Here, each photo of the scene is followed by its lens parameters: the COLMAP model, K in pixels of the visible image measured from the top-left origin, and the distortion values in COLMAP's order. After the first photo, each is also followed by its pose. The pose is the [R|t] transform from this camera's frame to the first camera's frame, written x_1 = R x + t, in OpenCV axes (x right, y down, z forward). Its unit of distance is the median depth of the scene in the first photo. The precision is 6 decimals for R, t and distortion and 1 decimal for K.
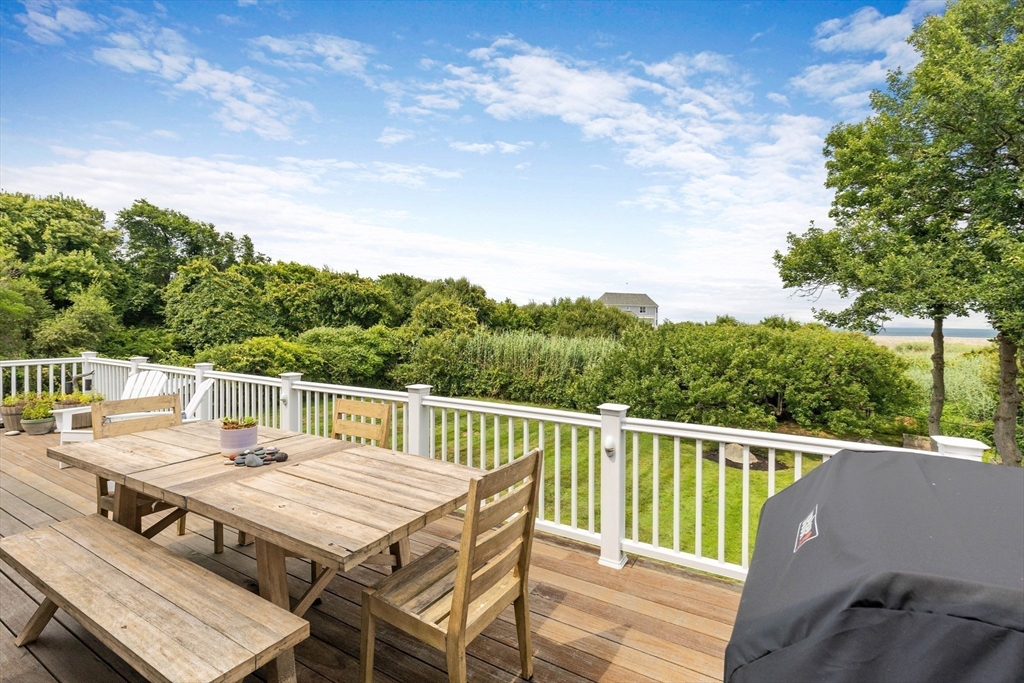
lens RADIAL K [[486.2, 0, 510.8], [0, 486.2, 334.4], [0, 0, 1]] dist [0.000185, 0.000015]
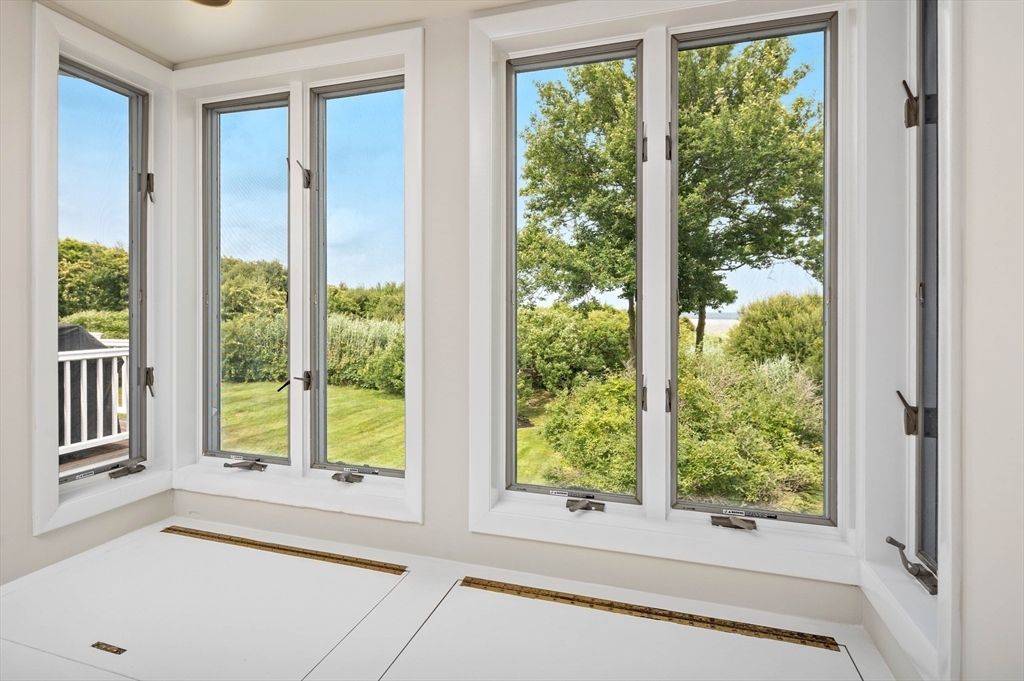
lens RADIAL K [[502.6, 0, 517.3], [0, 502.6, 316.6], [0, 0, 1]] dist [0.002038, 0.000207]
pose [[0.967377, -0.006867, 0.253248, 0.130082], [0.009306, 0.999921, -0.008435, 0.008991], [-0.253170, 0.010517, 0.967365, -0.095688]]
